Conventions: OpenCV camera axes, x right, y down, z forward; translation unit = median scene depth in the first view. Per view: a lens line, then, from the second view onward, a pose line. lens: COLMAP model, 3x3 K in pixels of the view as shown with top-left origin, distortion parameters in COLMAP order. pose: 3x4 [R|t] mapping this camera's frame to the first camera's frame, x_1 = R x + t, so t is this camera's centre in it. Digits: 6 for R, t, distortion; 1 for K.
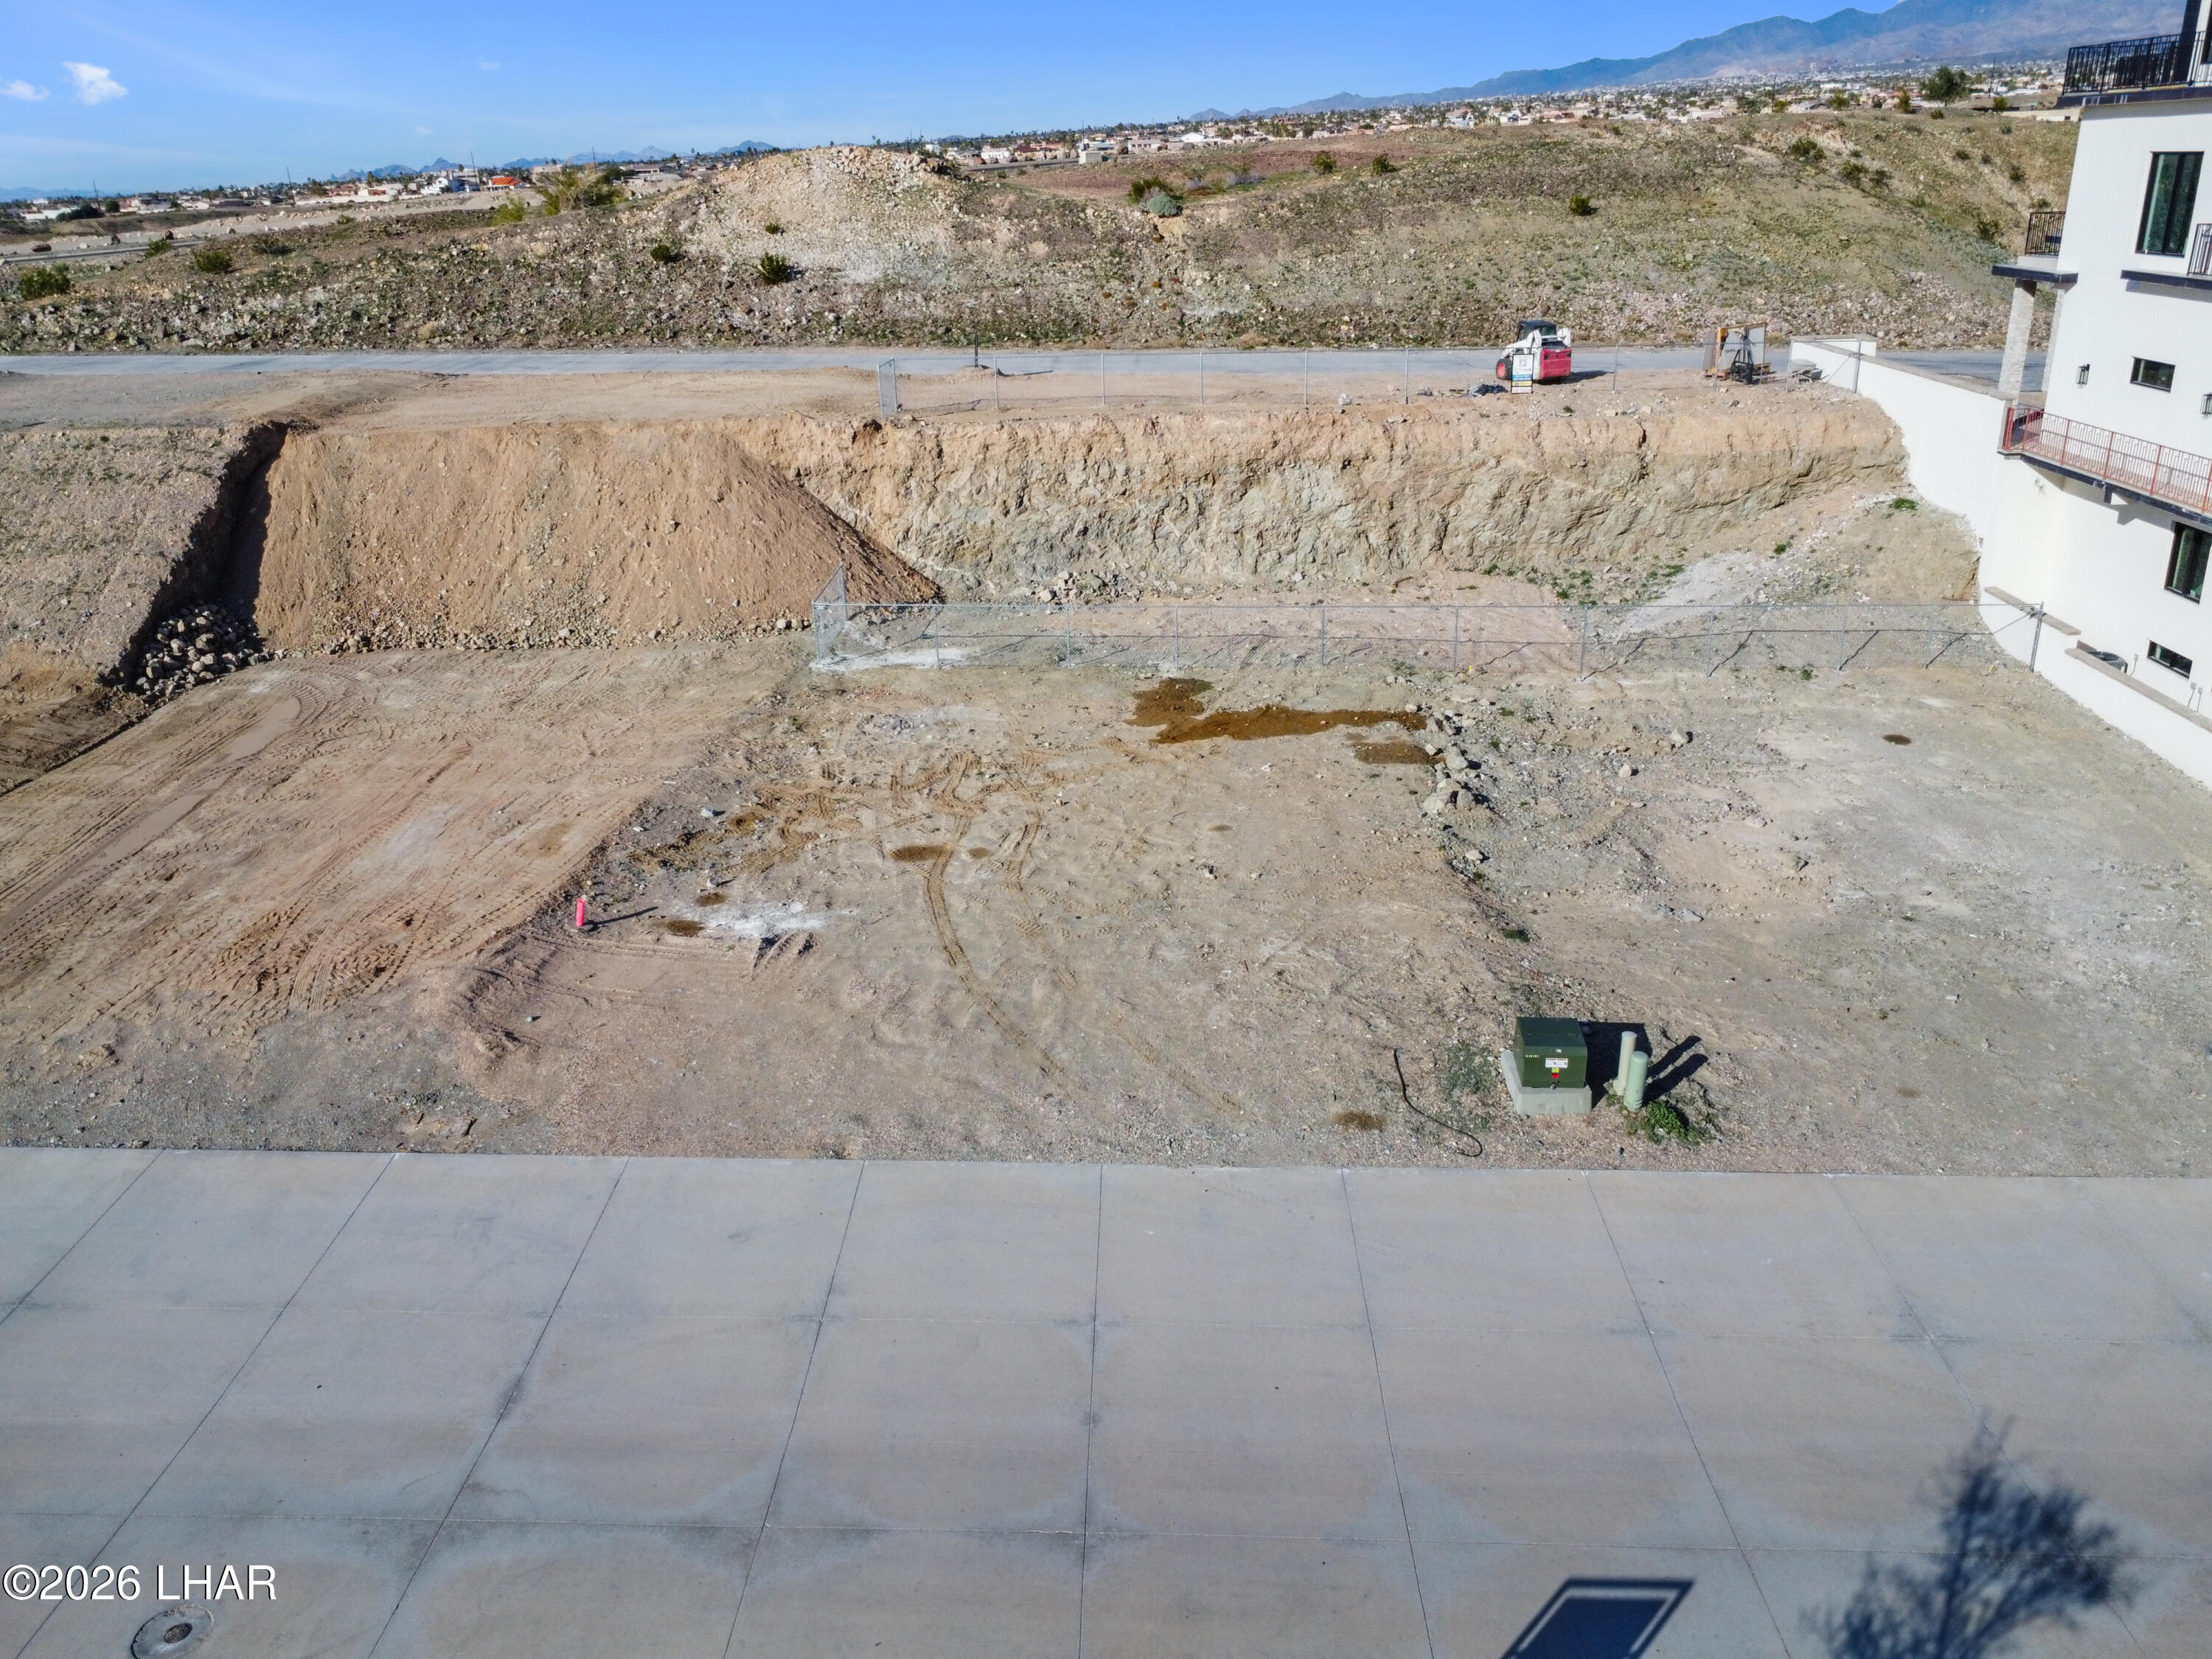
lens RADIAL K [[1662.9, 0, 1106.7], [0, 1662.9, 816.6], [0, 0, 1]] dist [0.007360, -0.009423]
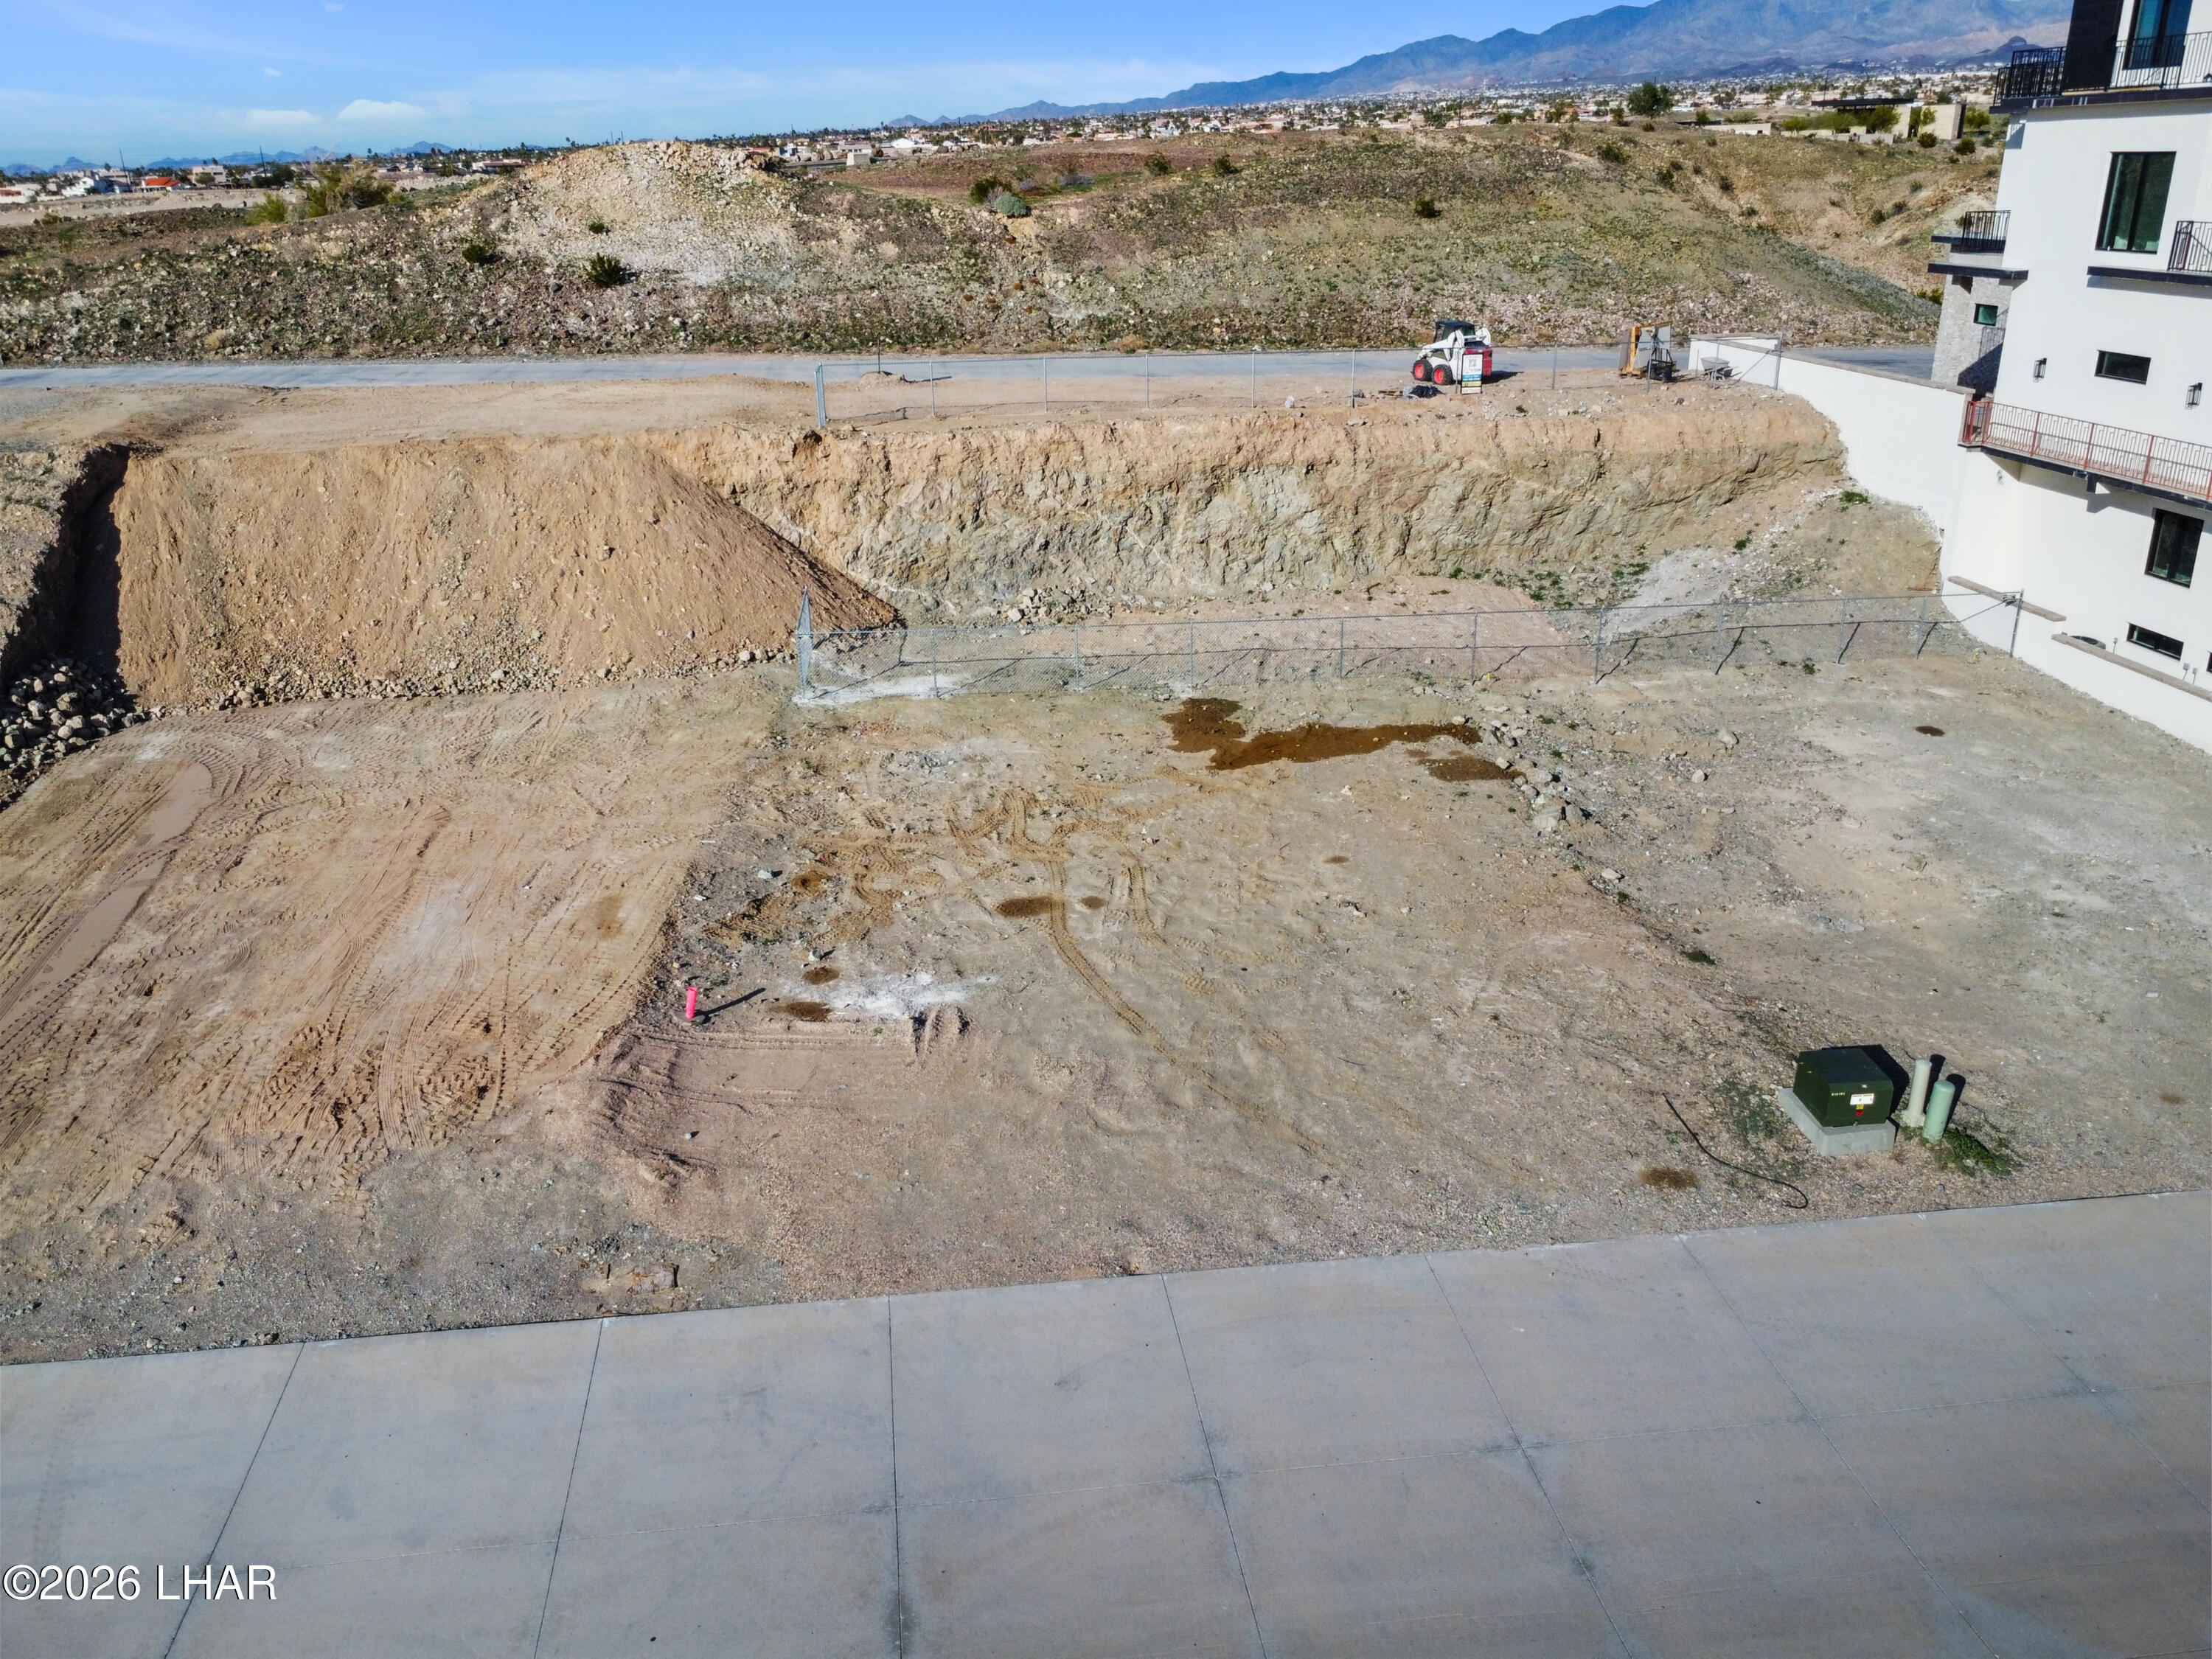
lens RADIAL K [[1662.9, 0, 1106.7], [0, 1662.9, 816.6], [0, 0, 1]] dist [0.007360, -0.009423]
pose [[0.986055, -0.052450, 0.157936, -0.137667], [0.053014, 0.998594, 0.000642, -0.016553], [-0.157748, 0.007740, 0.987449, 0.063558]]
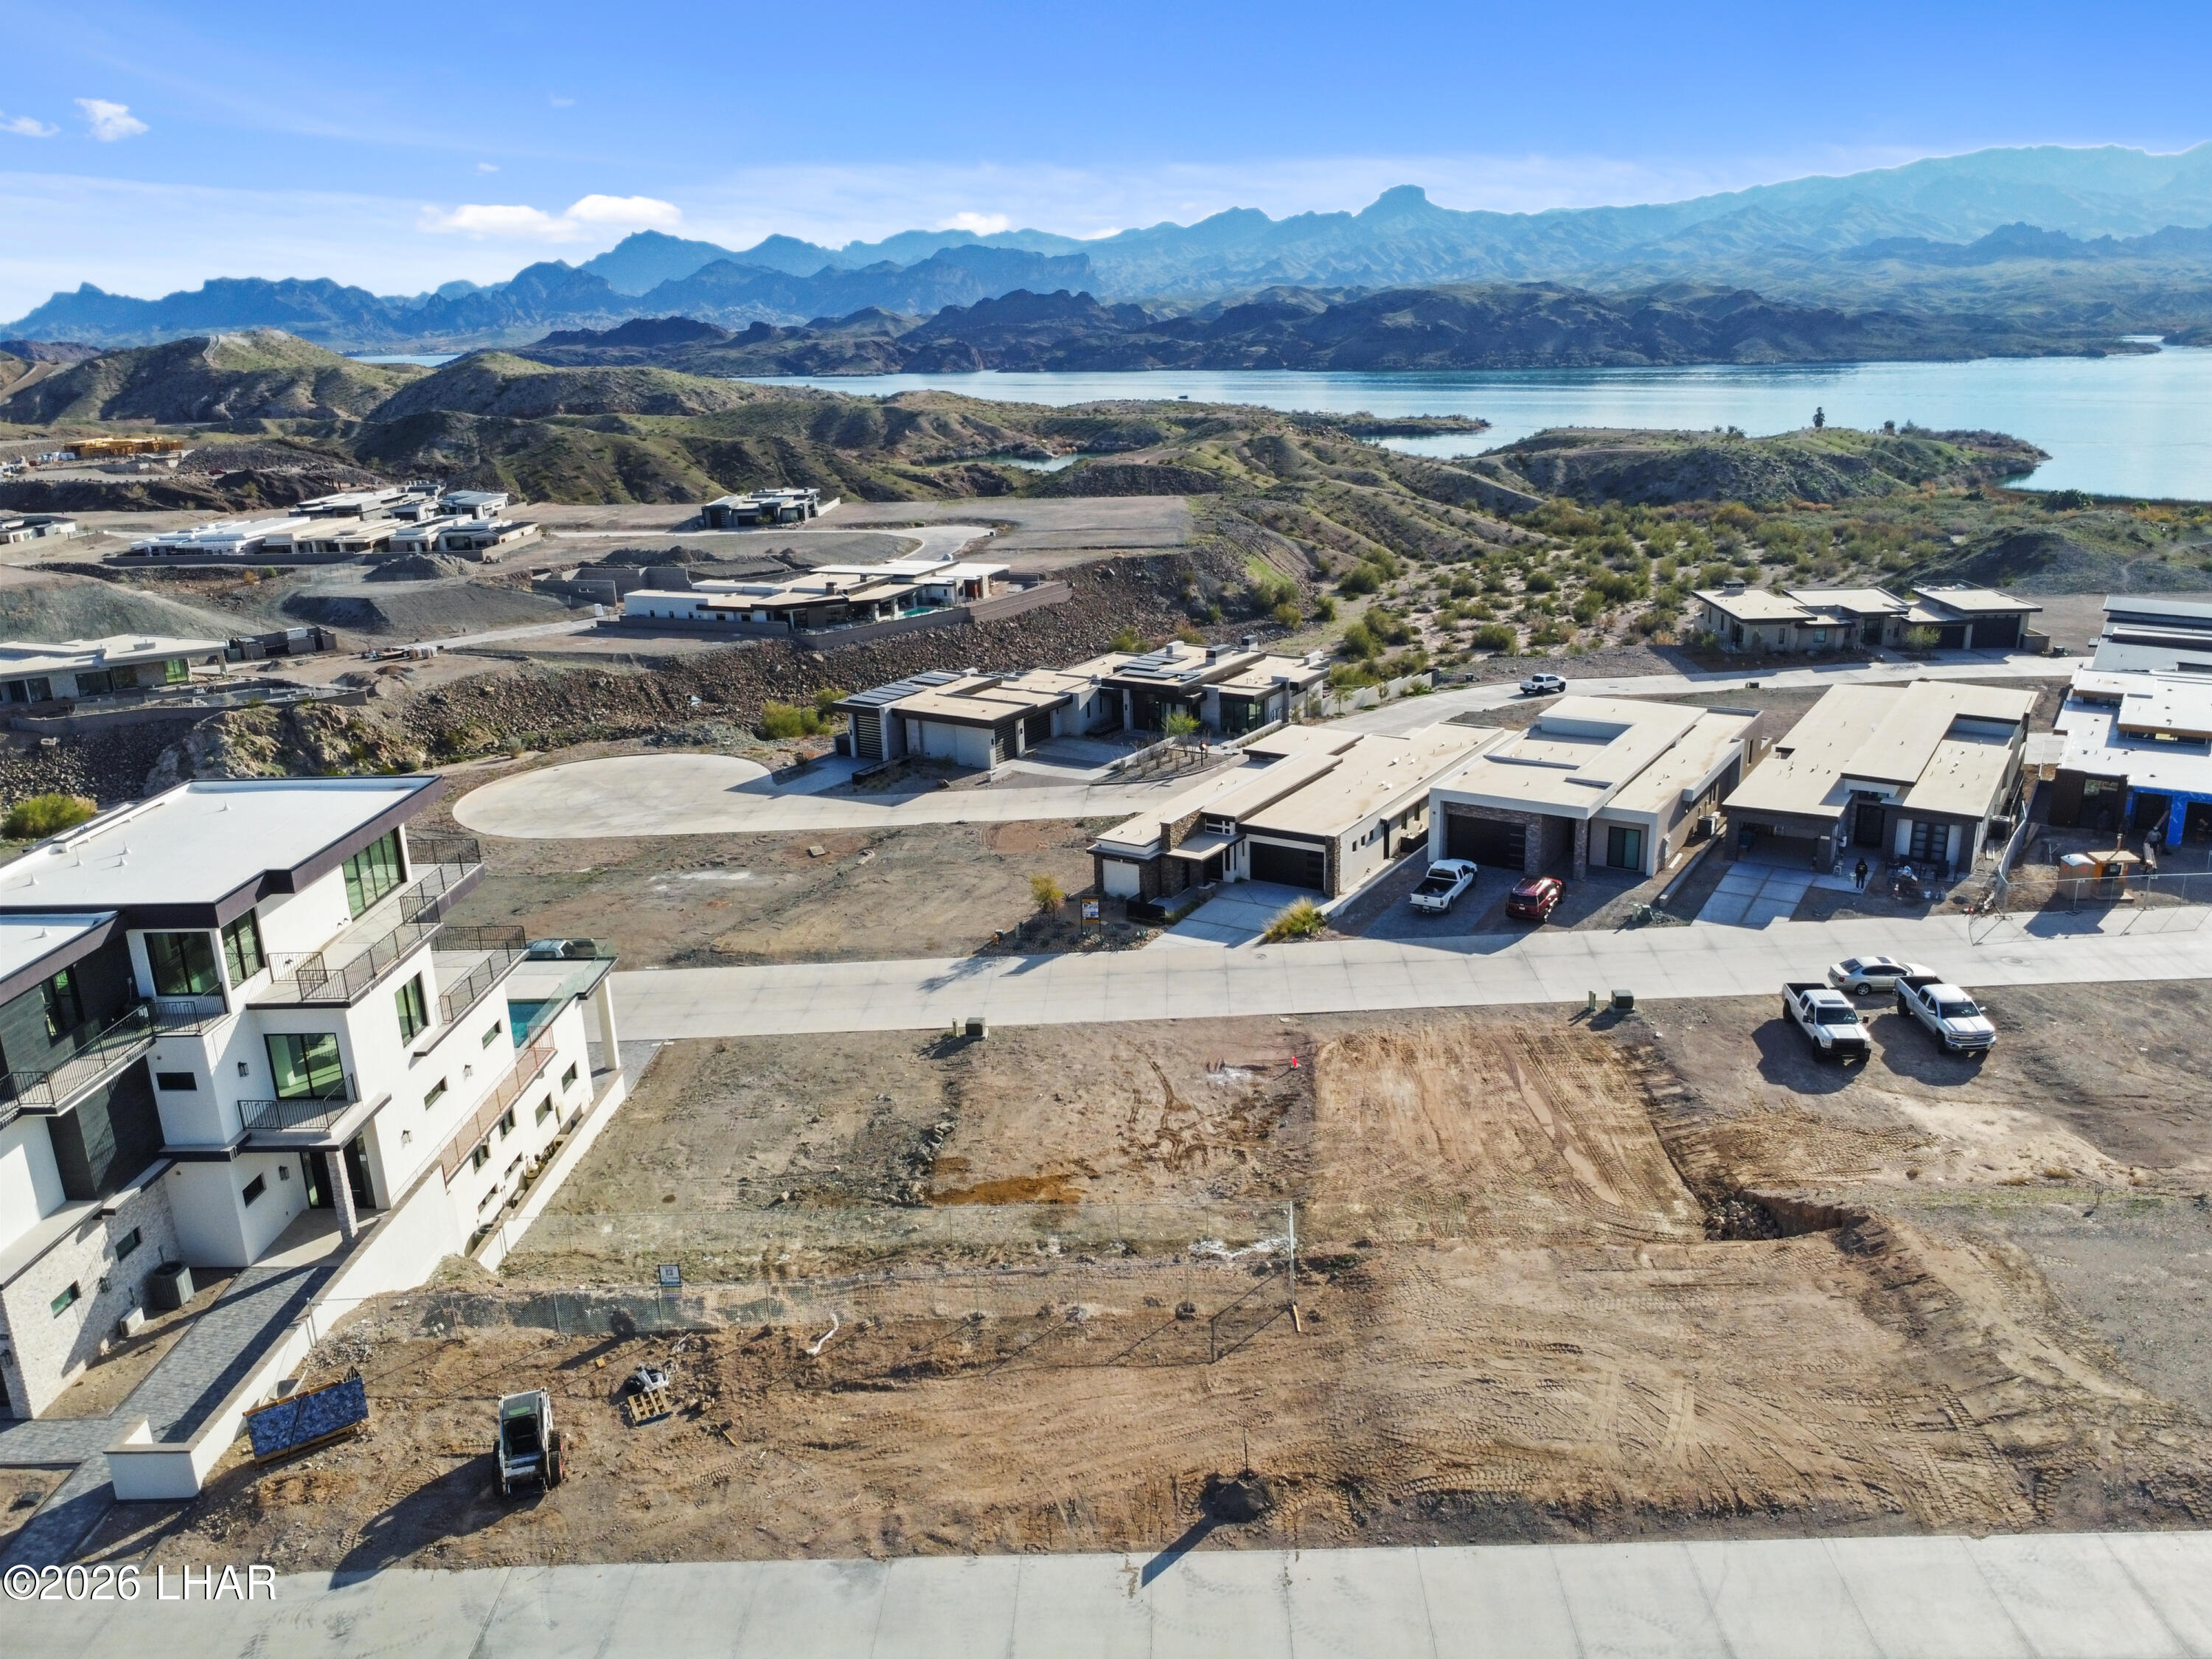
lens RADIAL K [[1662.9, 0, 1106.7], [0, 1662.9, 816.6], [0, 0, 1]] dist [0.007360, -0.009423]
pose [[-0.997660, 0.061567, 0.029725, -0.068677], [0.066658, 0.779373, 0.623004, -1.146535], [0.015189, 0.623528, -0.781654, 1.677193]]
